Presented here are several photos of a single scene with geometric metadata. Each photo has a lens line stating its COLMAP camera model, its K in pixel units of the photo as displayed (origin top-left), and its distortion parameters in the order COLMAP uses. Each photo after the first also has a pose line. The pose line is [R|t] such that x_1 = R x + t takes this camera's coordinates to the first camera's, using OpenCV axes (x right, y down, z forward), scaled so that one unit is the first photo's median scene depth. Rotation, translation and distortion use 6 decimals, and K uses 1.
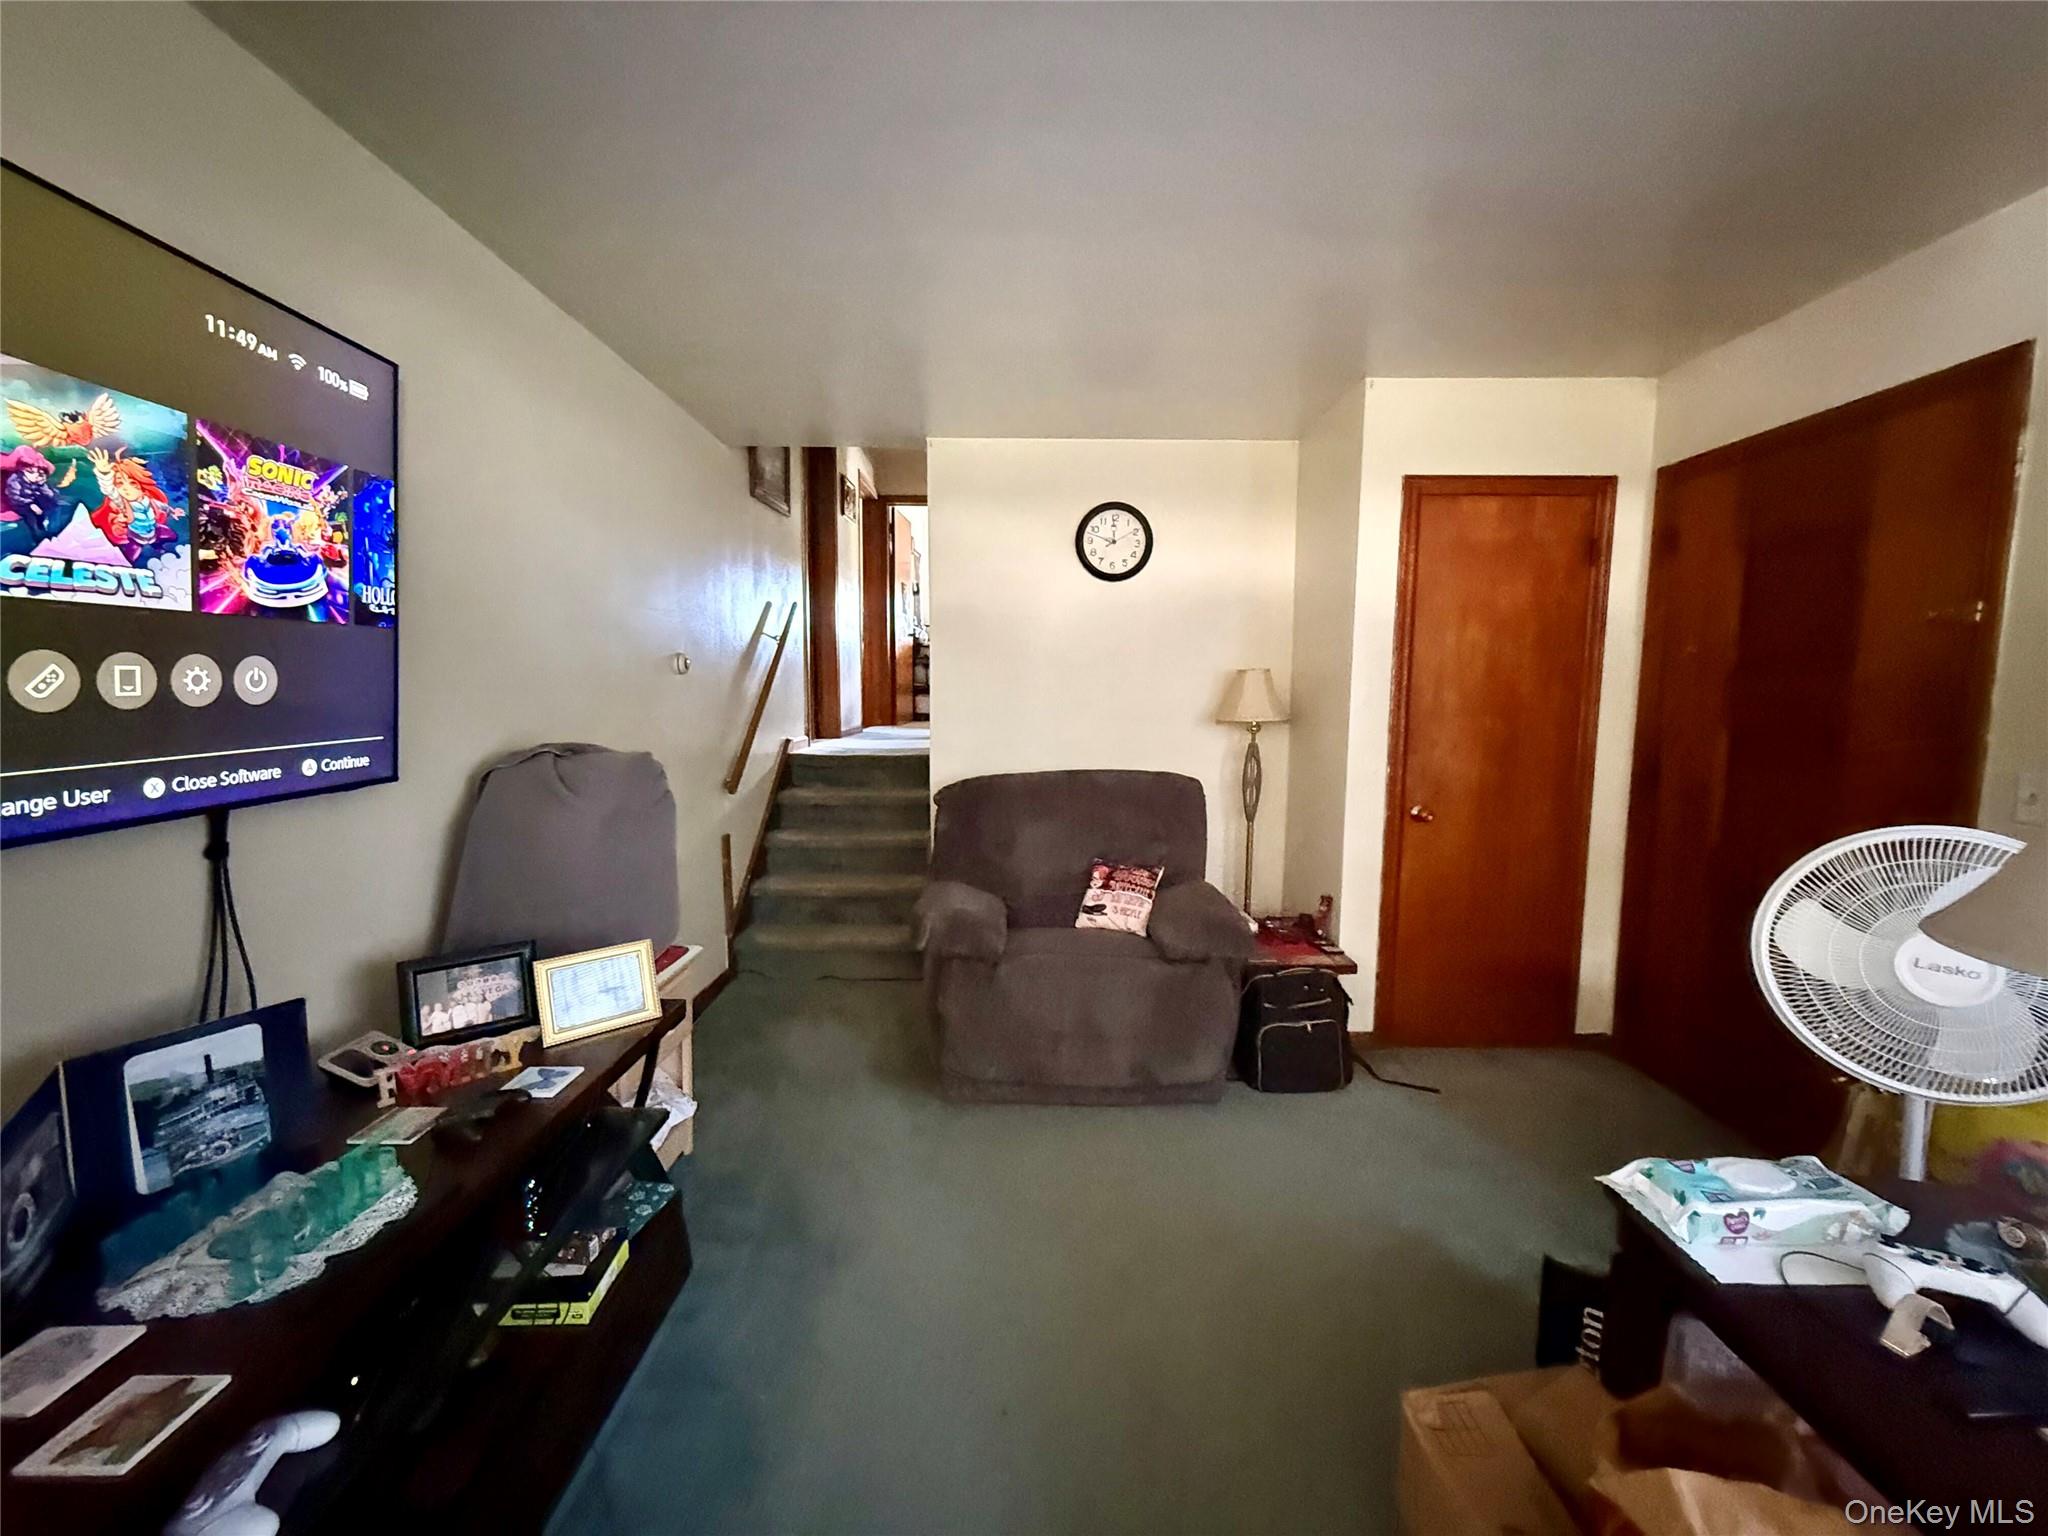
lens RADIAL K [[833.9, 0, 1024.0], [0, 833.9, 768.0], [0, 0, 1]] dist [-0.001521, -0.000138]
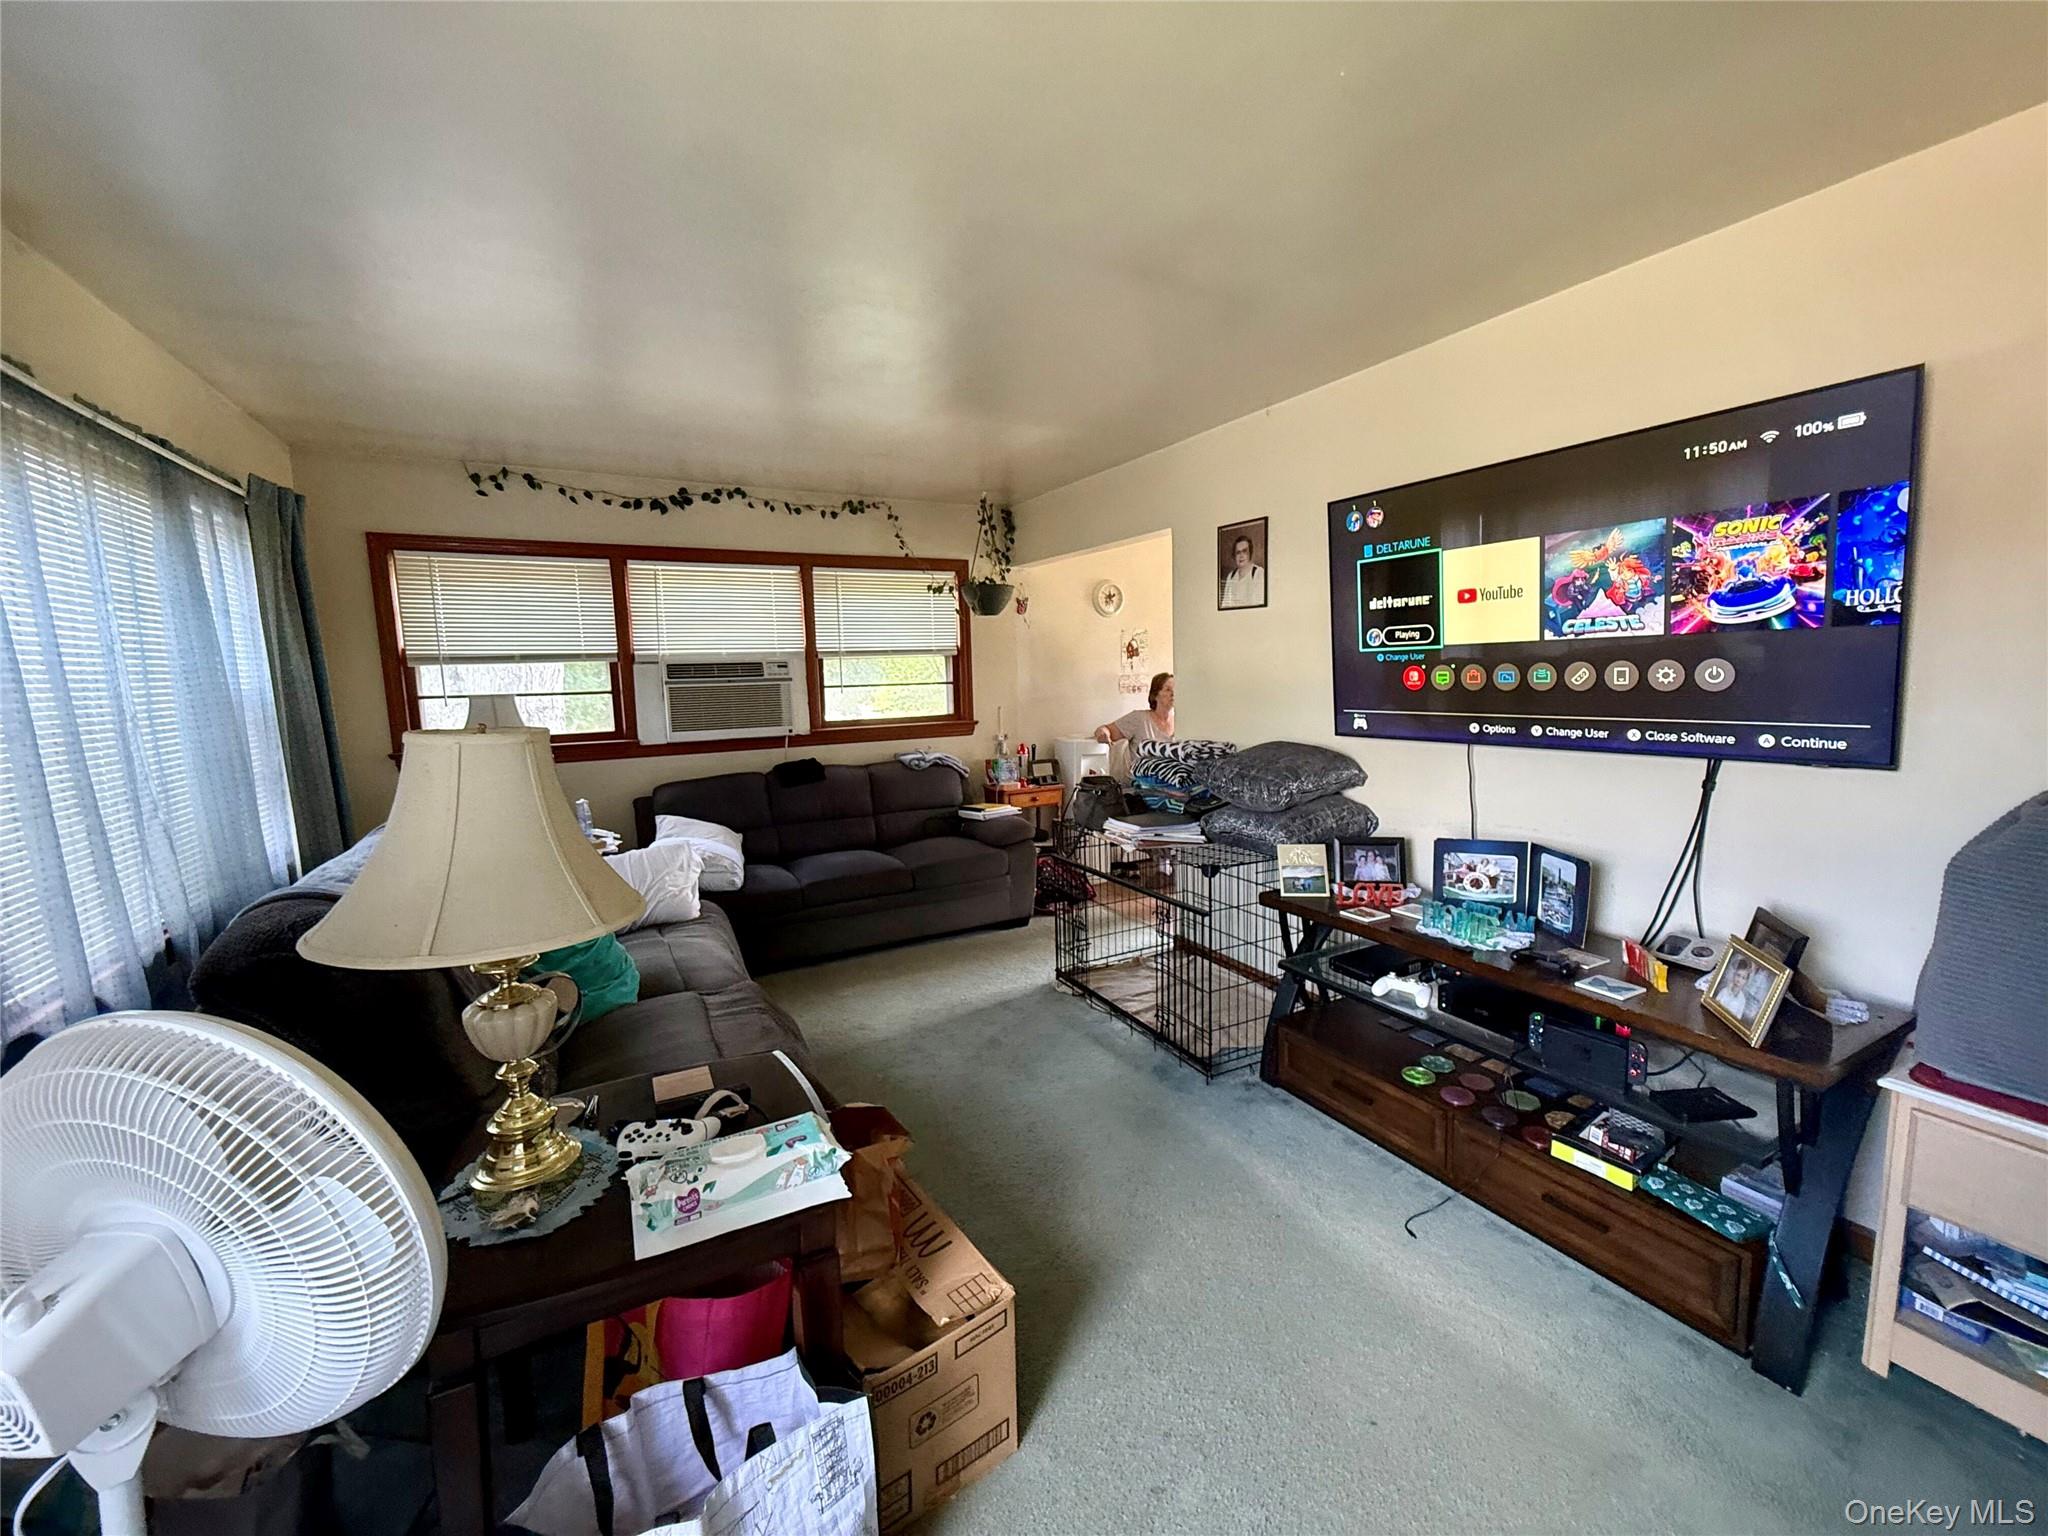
lens RADIAL K [[833.9, 0, 1024.0], [0, 833.9, 768.0], [0, 0, 1]] dist [-0.001521, -0.000138]
pose [[-0.881989, 0.075478, -0.465187, 0.871435], [-0.024871, 0.978261, 0.205881, -0.220344], [0.470613, 0.193155, -0.860938, 1.748874]]
